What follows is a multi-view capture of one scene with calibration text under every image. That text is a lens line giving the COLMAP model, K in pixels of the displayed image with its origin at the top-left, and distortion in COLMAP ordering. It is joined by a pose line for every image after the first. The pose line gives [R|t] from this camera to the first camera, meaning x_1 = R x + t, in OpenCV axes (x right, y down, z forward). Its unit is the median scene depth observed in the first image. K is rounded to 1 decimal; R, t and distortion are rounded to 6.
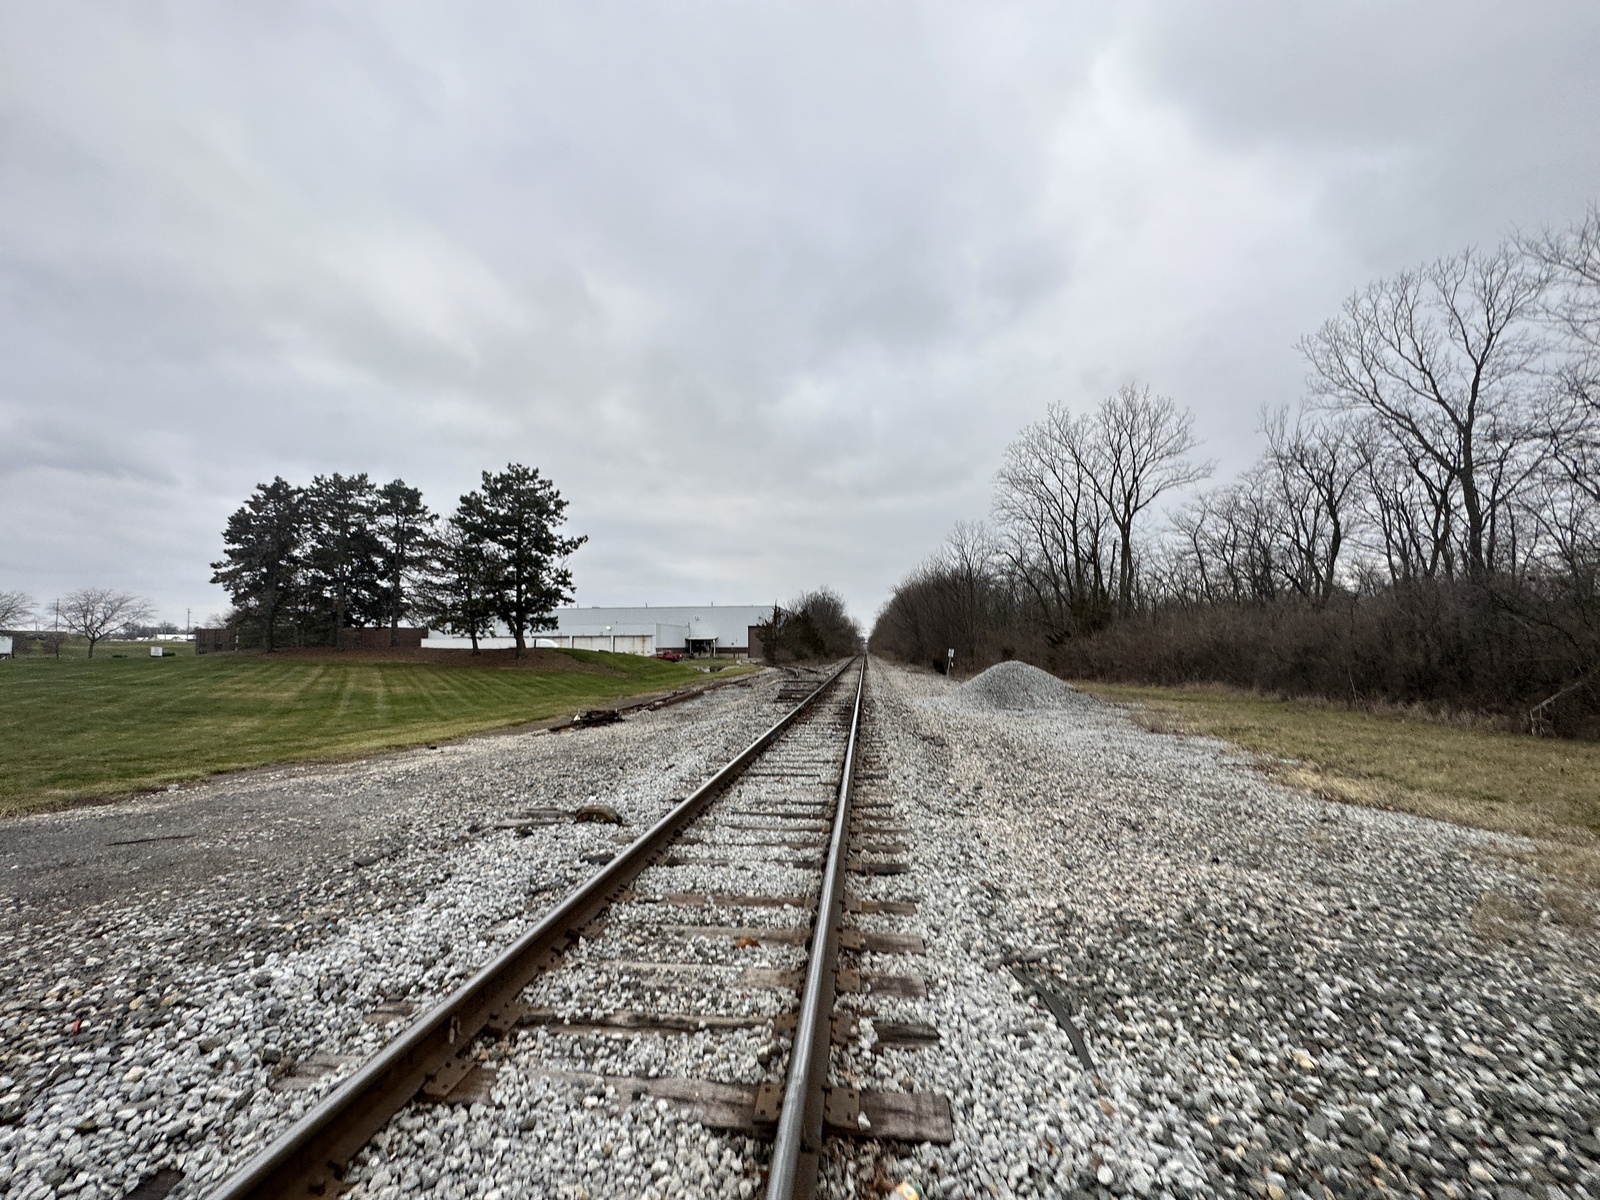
lens RADIAL K [[638.8, 0, 803.8], [0, 638.8, 598.3], [0, 0, 1]] dist [-0.002573, 0.000239]
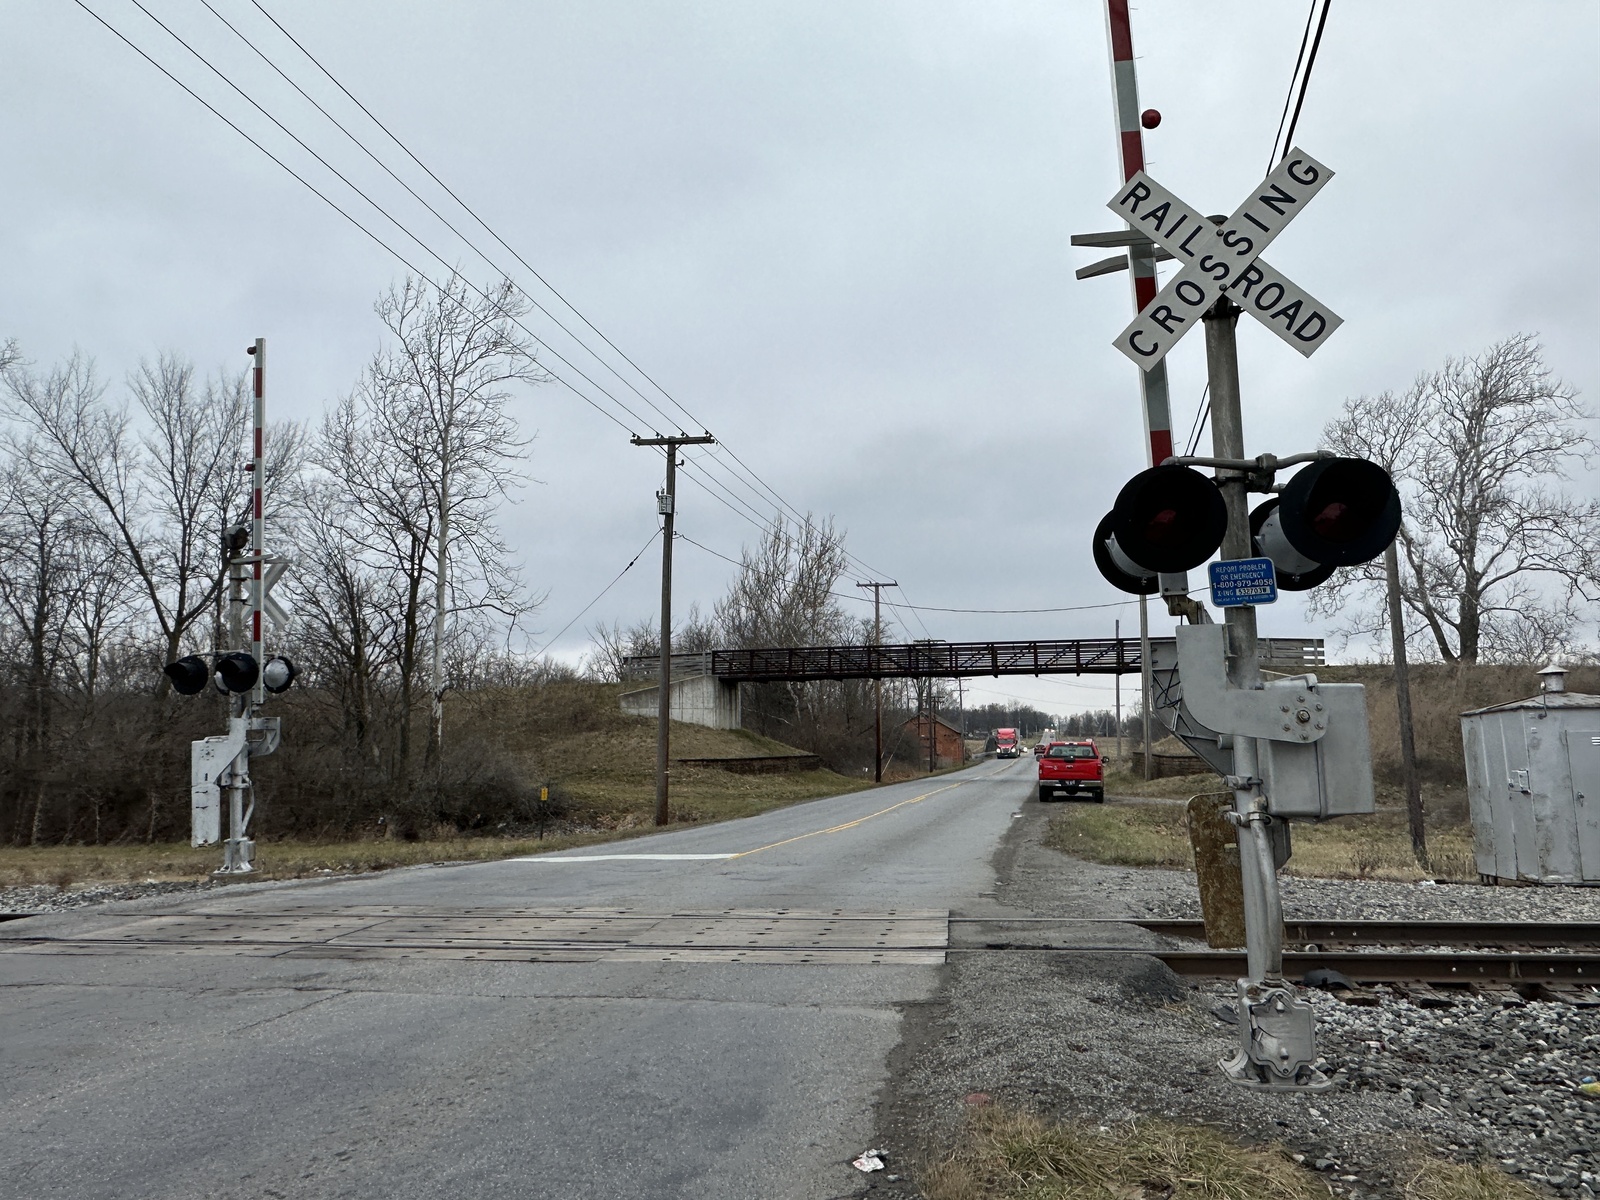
lens RADIAL K [[1121.4, 0, 801.9], [0, 1121.4, 600.3], [0, 0, 1]] dist [-0.004122, 0.003366]
pose [[0.036432, 0.129372, 0.990927, -0.684407], [-0.064460, 0.989824, -0.126858, -0.044795], [-0.997255, -0.059254, 0.044400, -0.464088]]
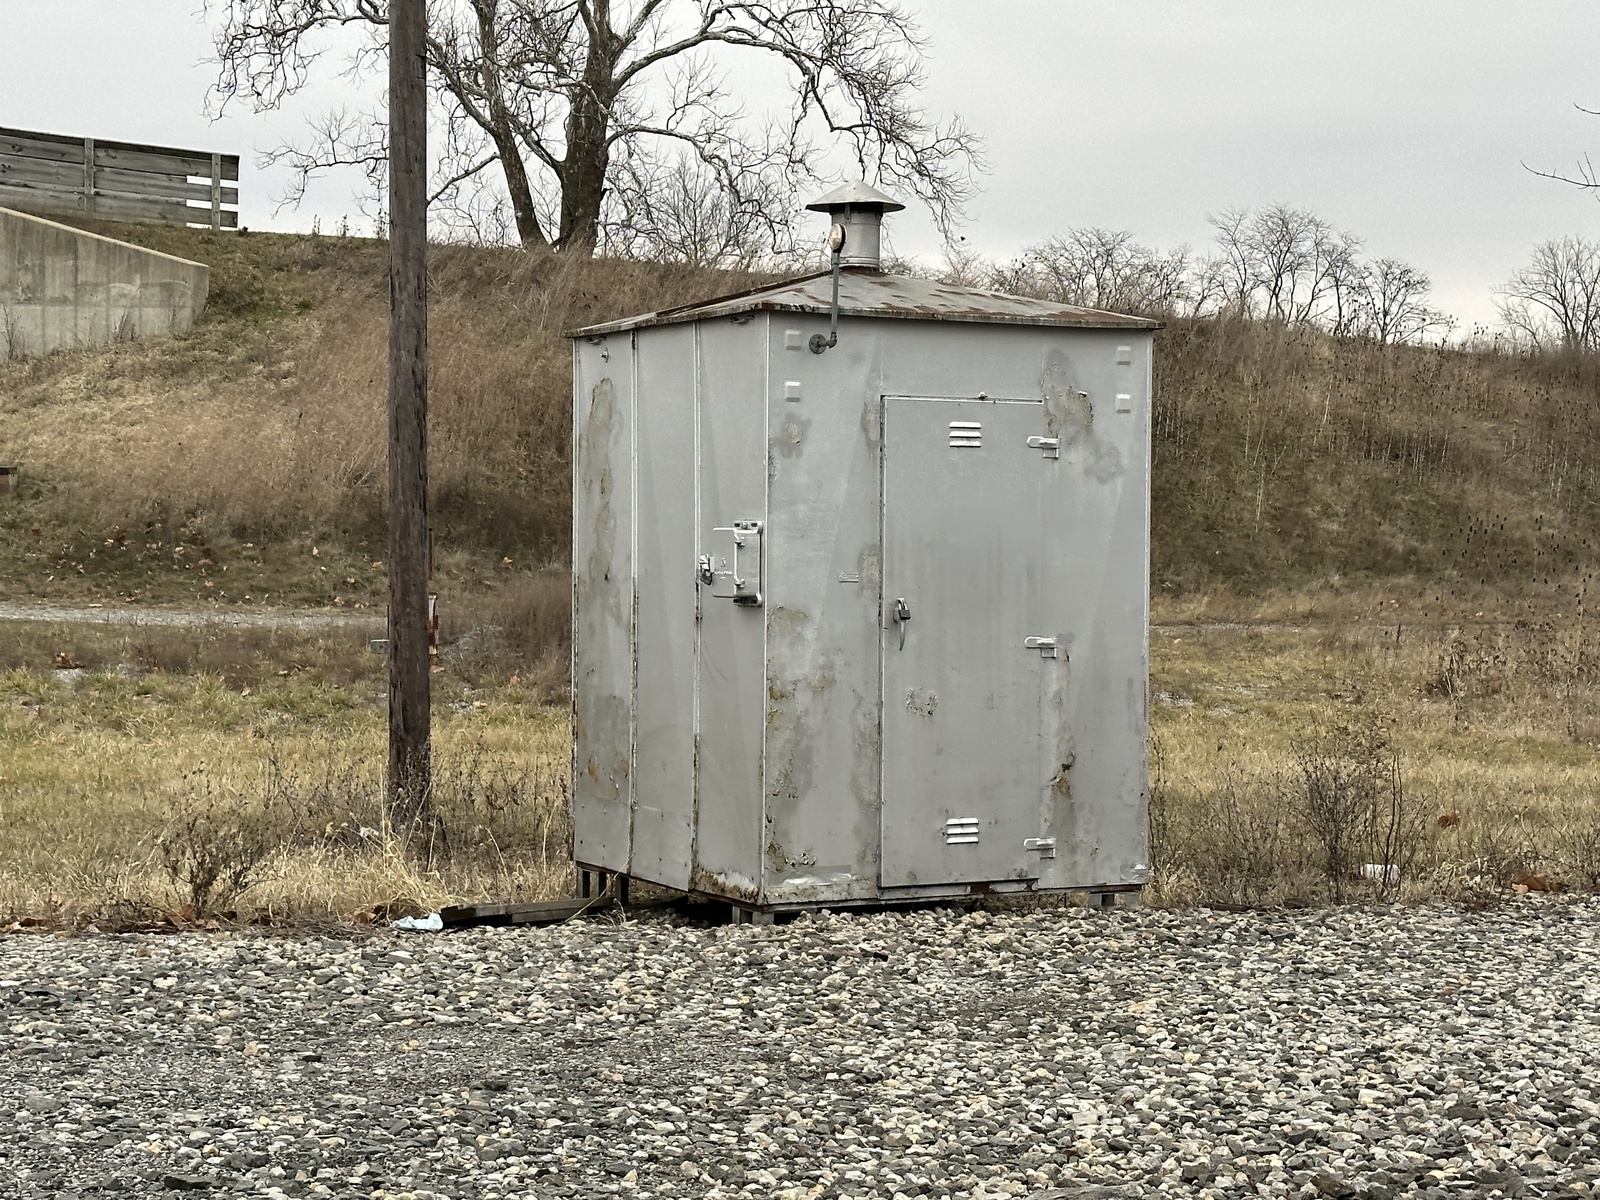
lens RADIAL K [[2923.2, 0, 800.0], [0, 2923.2, 600.0], [0, 0, 1]] dist [0.159585, 0.039947]
pose [[-0.549233, -0.052701, 0.834006, -0.322837], [-0.085148, 0.996345, 0.006885, -0.049707], [-0.831320, -0.067232, -0.551712, -0.649143]]
